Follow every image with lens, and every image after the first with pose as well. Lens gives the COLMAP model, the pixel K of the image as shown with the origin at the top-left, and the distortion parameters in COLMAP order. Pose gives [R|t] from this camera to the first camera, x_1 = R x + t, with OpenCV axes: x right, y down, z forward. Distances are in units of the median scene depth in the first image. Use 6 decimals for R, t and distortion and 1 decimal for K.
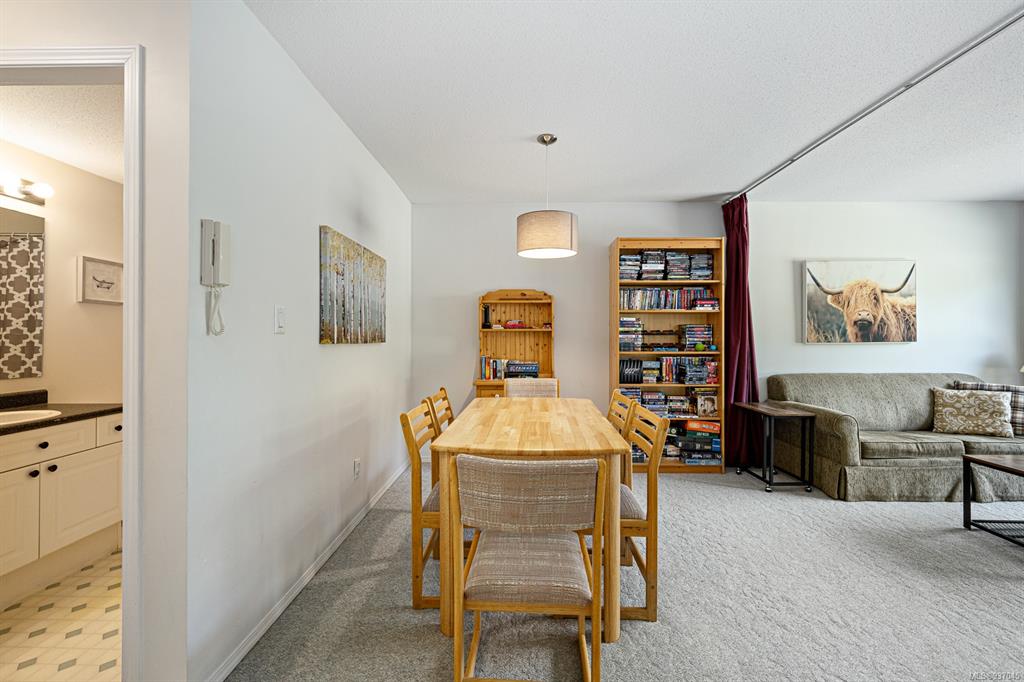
lens RADIAL K [[410.4, 0, 519.3], [0, 410.4, 335.4], [0, 0, 1]] dist [0.002108, -0.001470]
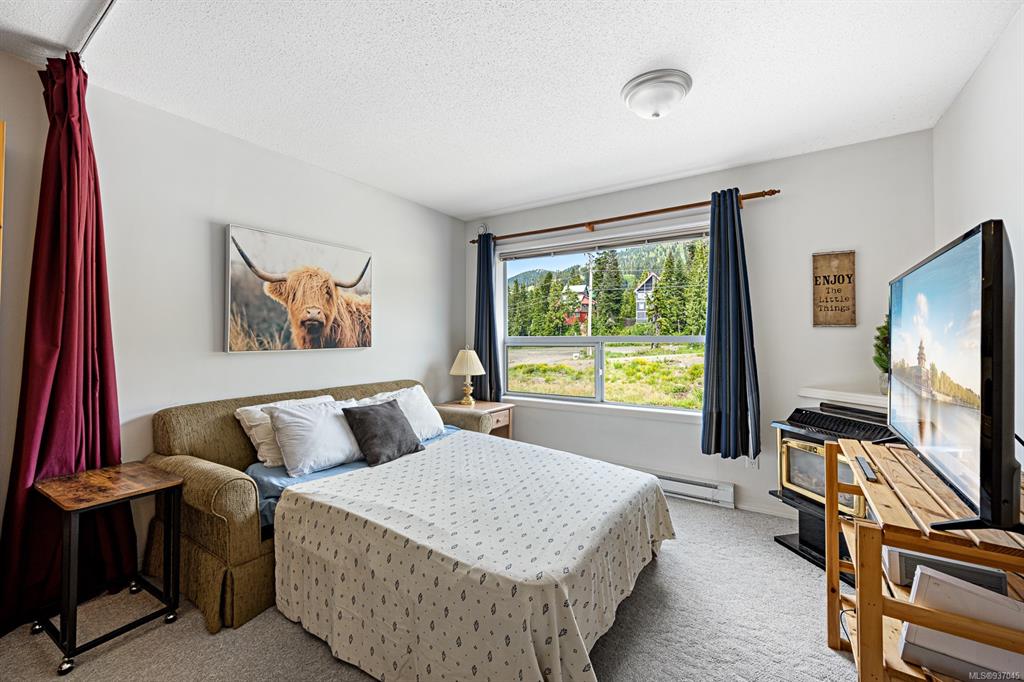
lens RADIAL K [[410.4, 0, 510.3], [0, 410.4, 327.4], [0, 0, 1]] dist [0.002108, -0.001470]
pose [[0.551763, 0.022554, 0.833696, 0.414097], [-0.003618, 0.999690, -0.024650, -0.005839], [-0.833993, 0.010585, 0.551673, 0.280133]]
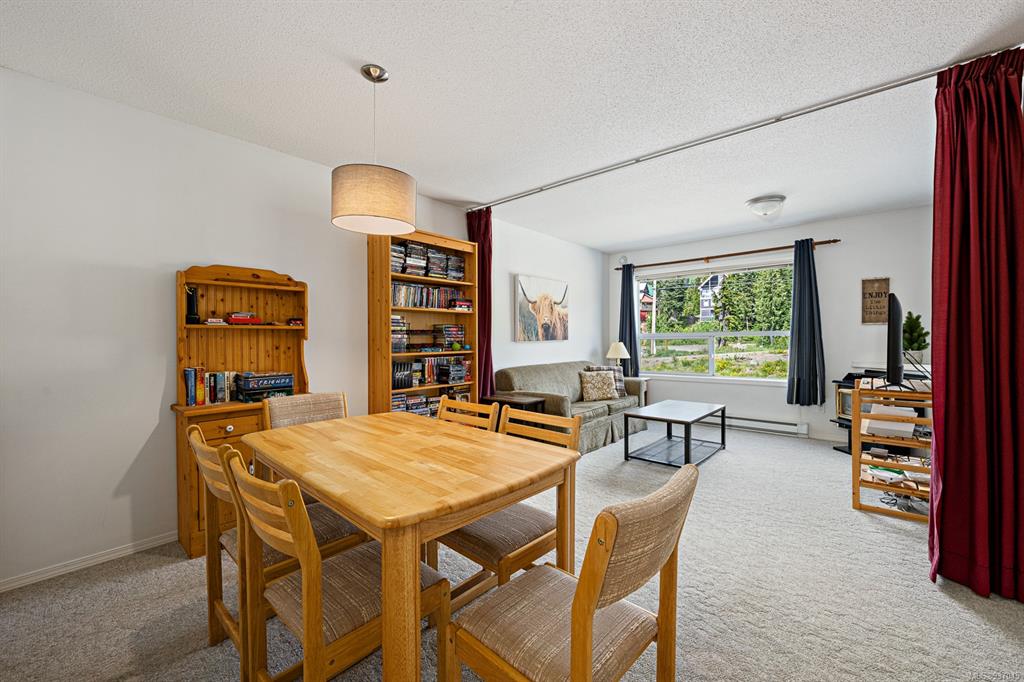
lens RADIAL K [[410.4, 0, 512.3], [0, 410.4, 338.5], [0, 0, 1]] dist [0.002108, -0.001470]
pose [[0.653452, -0.005230, 0.756950, -0.240327], [0.004807, 0.999985, 0.002759, 0.006022], [-0.756953, 0.001835, 0.653467, 0.222765]]
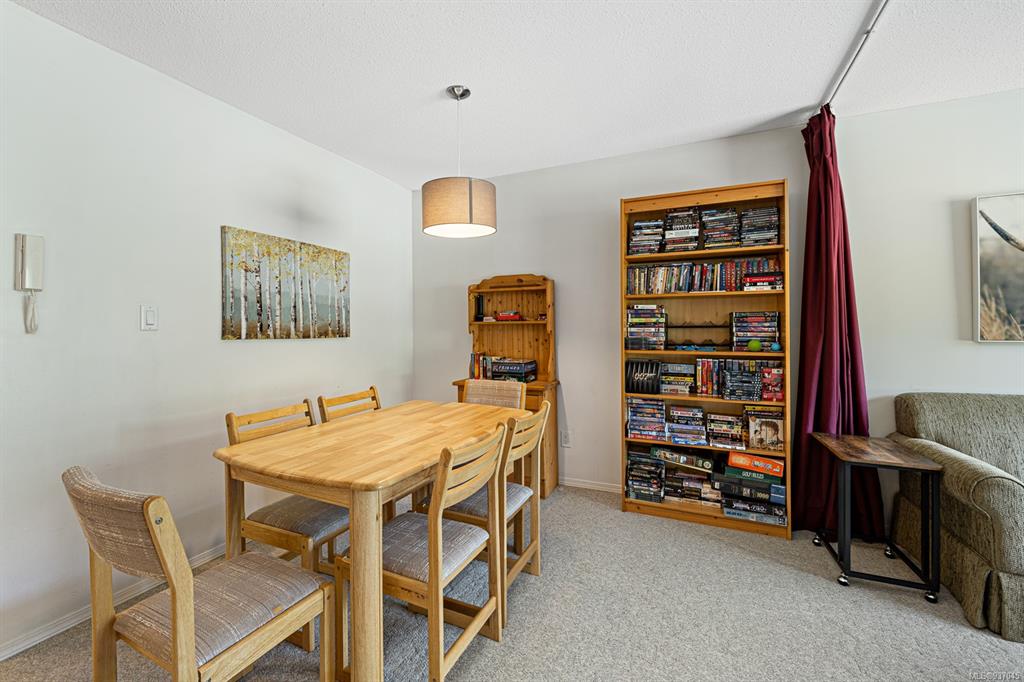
lens RADIAL K [[437.6, 0, 491.5], [0, 437.6, 326.5], [0, 0, 1]] dist [-0.001446, 0.000869]
pose [[0.906892, -0.004937, -0.421335, 0.346224], [0.004901, 0.999987, -0.001168, -0.004339], [0.421336, -0.001006, 0.906904, 0.160953]]
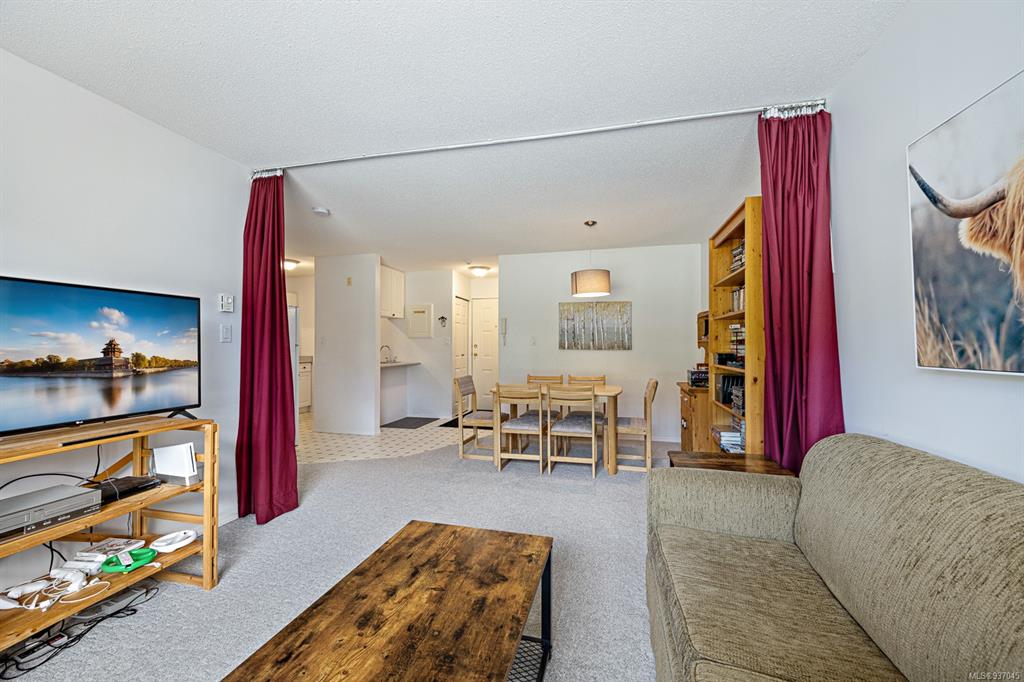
lens RADIAL K [[410.4, 0, 503.9], [0, 410.4, 346.0], [0, 0, 1]] dist [0.002108, -0.001470]
pose [[-0.253156, 0.000623, -0.967425, 1.176160], [-0.000962, 0.999999, 0.000895, -0.000310], [0.967425, 0.001157, -0.253155, 0.752321]]
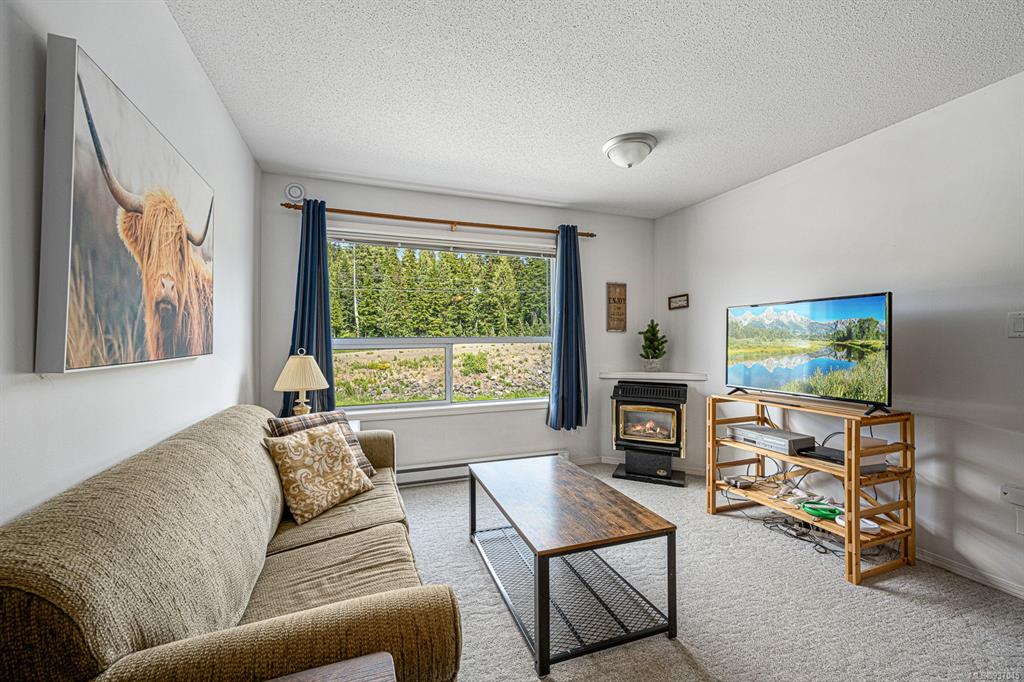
lens RADIAL K [[410.4, 0, 515.7], [0, 410.4, 336.5], [0, 0, 1]] dist [0.002108, -0.001470]
pose [[-0.348711, 0.012106, 0.937152, 0.379943], [0.001291, 0.999922, -0.012437, 0.000887], [-0.937229, -0.003127, -0.348699, 0.850487]]
